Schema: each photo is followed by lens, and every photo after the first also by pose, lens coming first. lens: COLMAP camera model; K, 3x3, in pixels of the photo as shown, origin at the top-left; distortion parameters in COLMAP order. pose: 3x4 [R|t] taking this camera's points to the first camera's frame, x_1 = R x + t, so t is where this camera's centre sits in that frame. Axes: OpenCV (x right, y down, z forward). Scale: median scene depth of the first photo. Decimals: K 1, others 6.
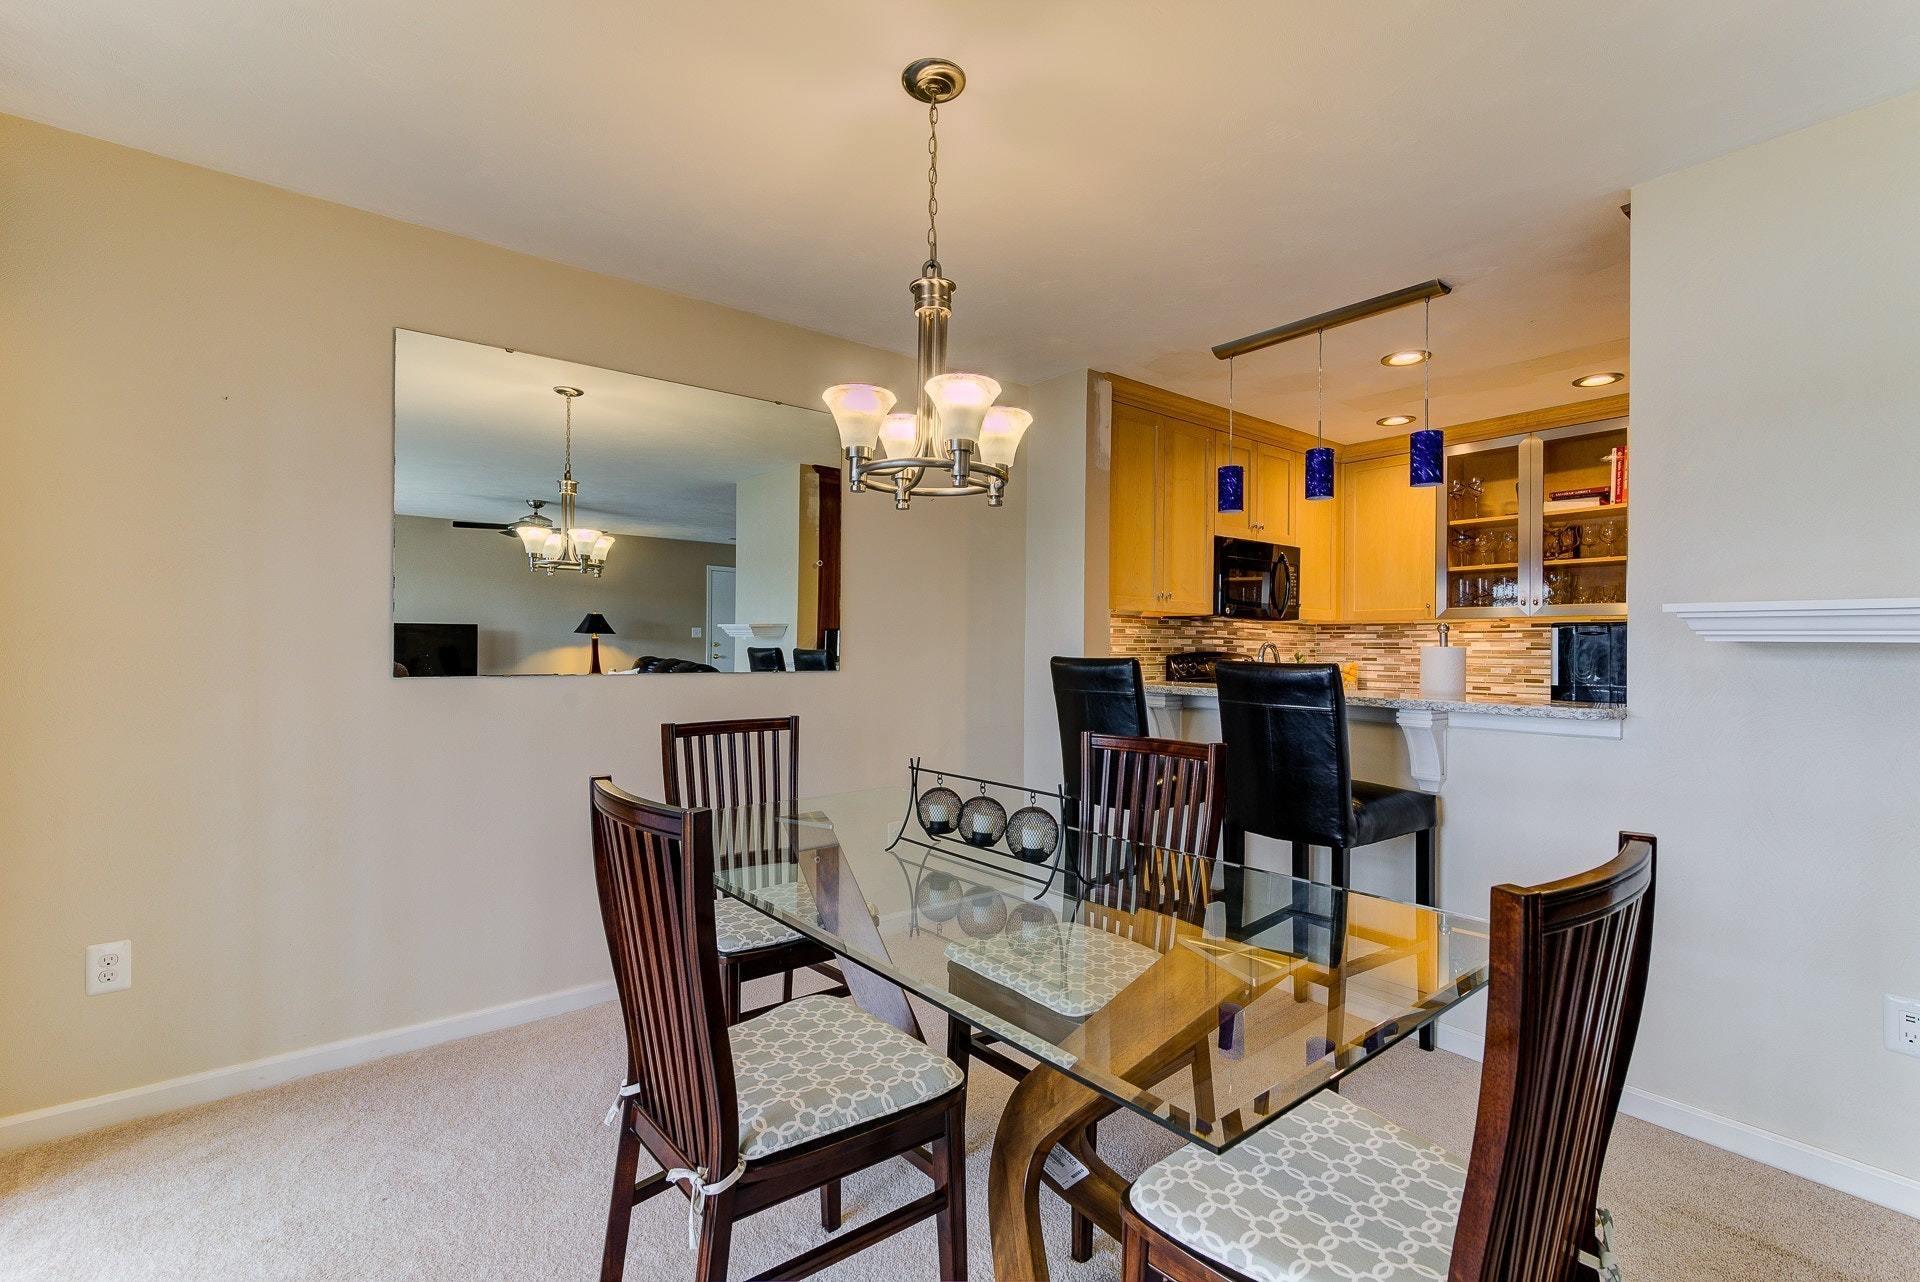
lens RADIAL K [[857.9, 0, 960.0], [0, 857.9, 641.0], [0, 0, 1]] dist [0.001452, 0.000171]
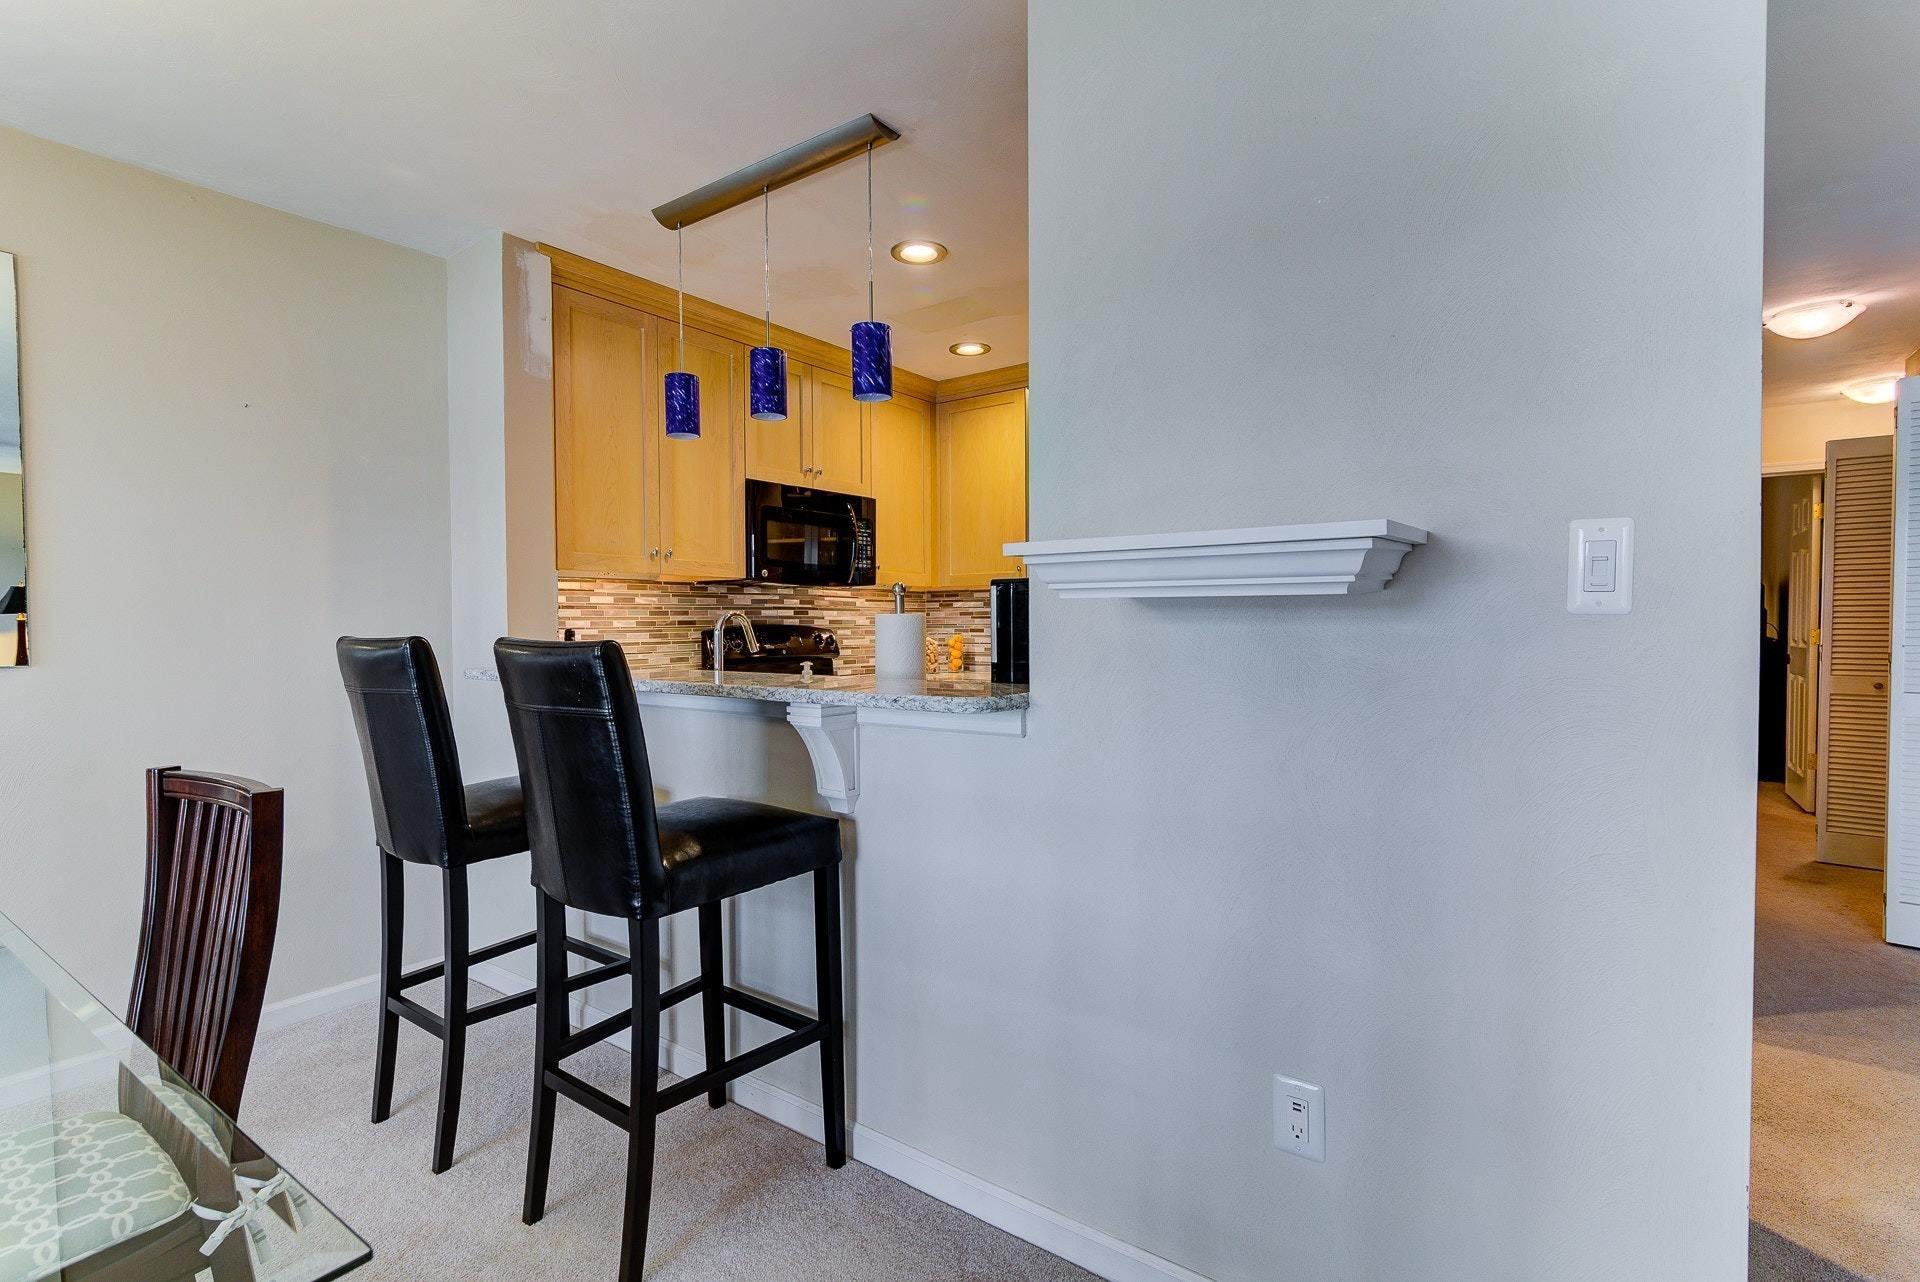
lens RADIAL K [[899.0, 0, 960.0], [0, 899.0, 641.0], [0, 0, 1]] dist [-0.002730, -0.000230]
pose [[0.963778, -0.021827, 0.265810, 0.253295], [0.014265, 0.999438, 0.030346, 0.004589], [-0.266323, -0.025455, 0.963548, 0.138061]]
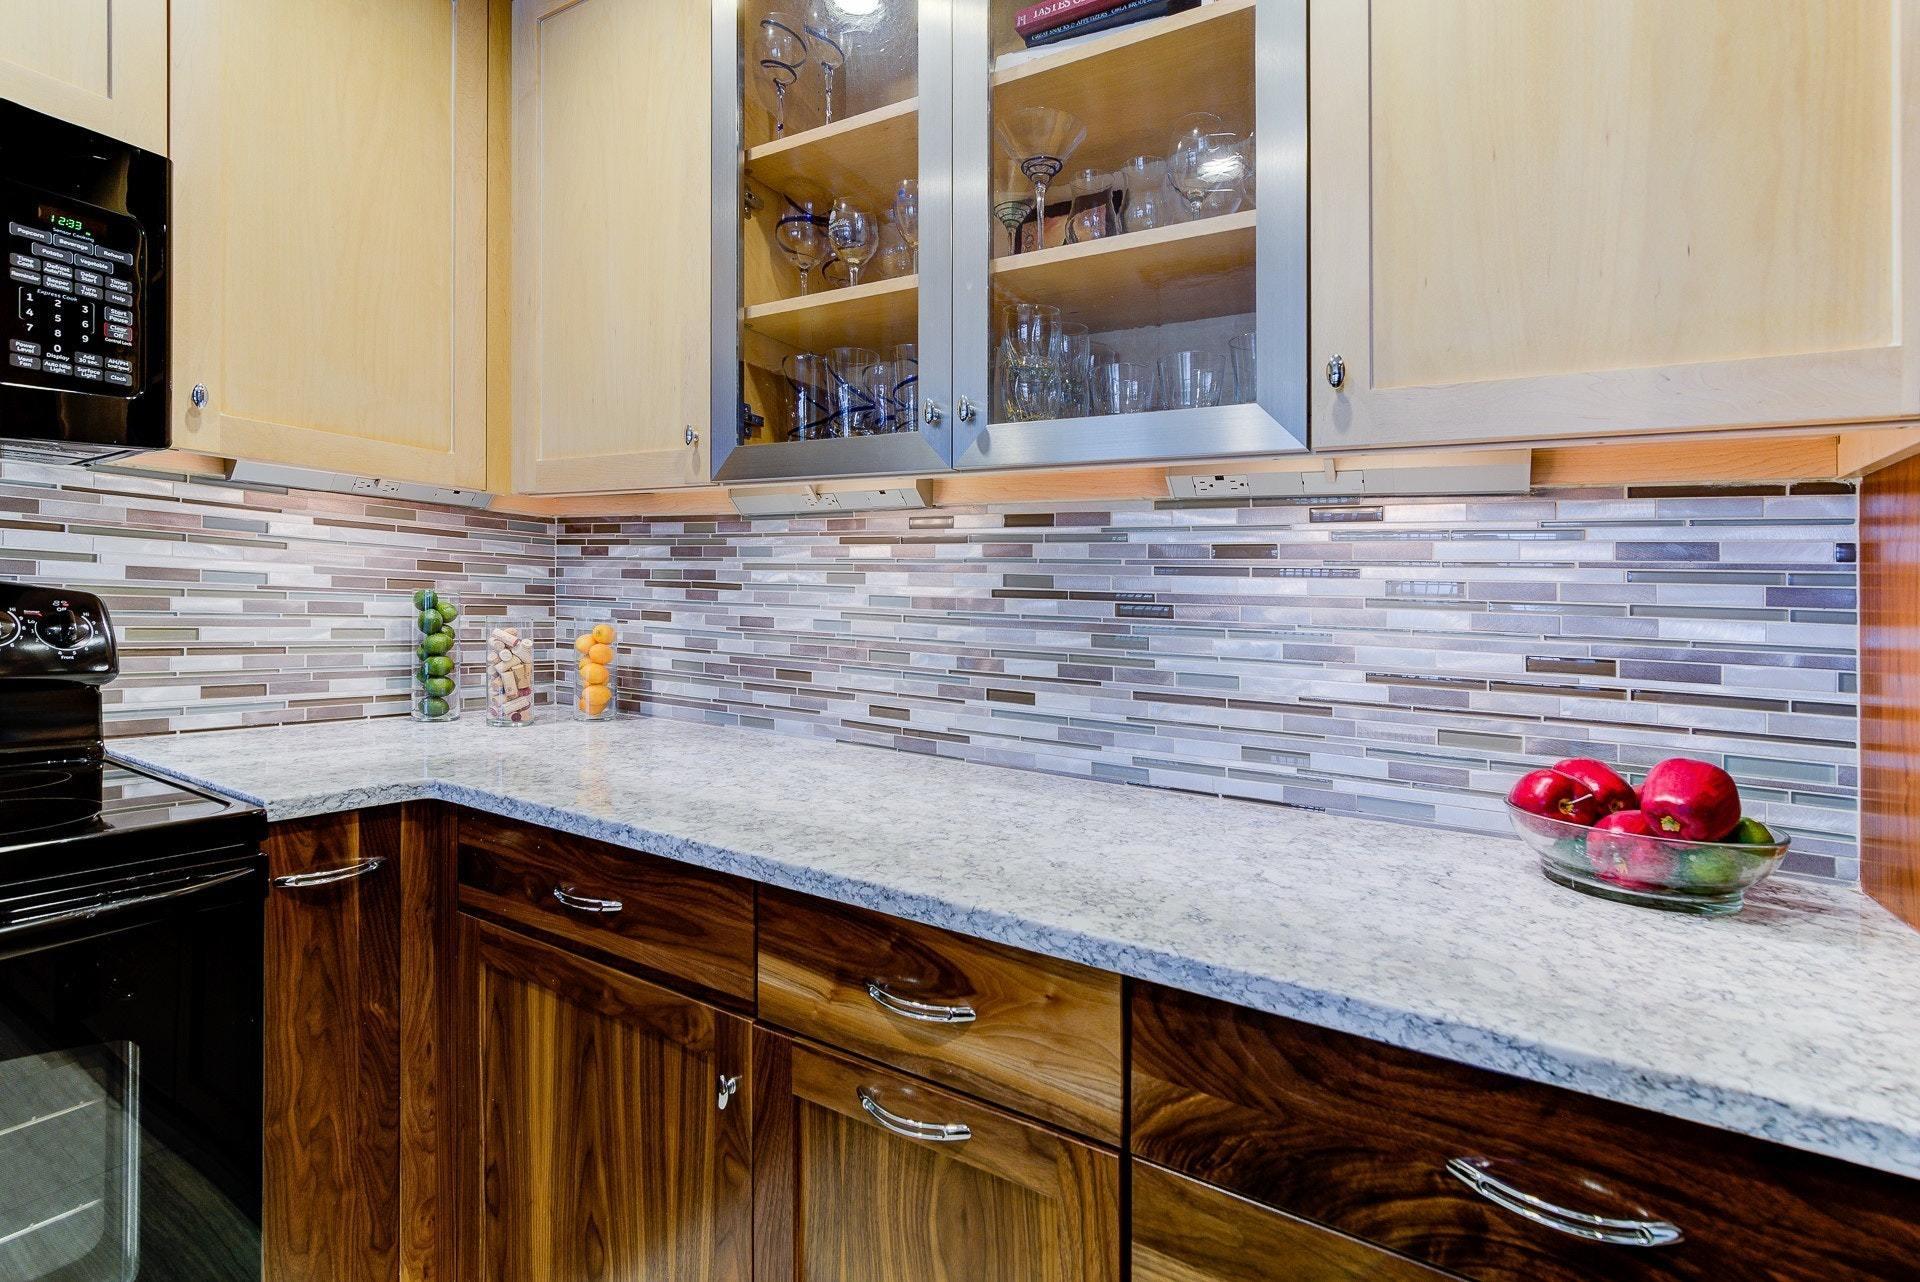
lens RADIAL K [[888.8, 0, 979.7], [0, 888.8, 616.2], [0, 0, 1]] dist [-0.000699, 0.000017]
pose [[0.934176, 0.023241, 0.356054, 0.554168], [-0.033175, 0.999211, 0.021819, 0.010358], [-0.355266, -0.032195, 0.934211, 0.714158]]
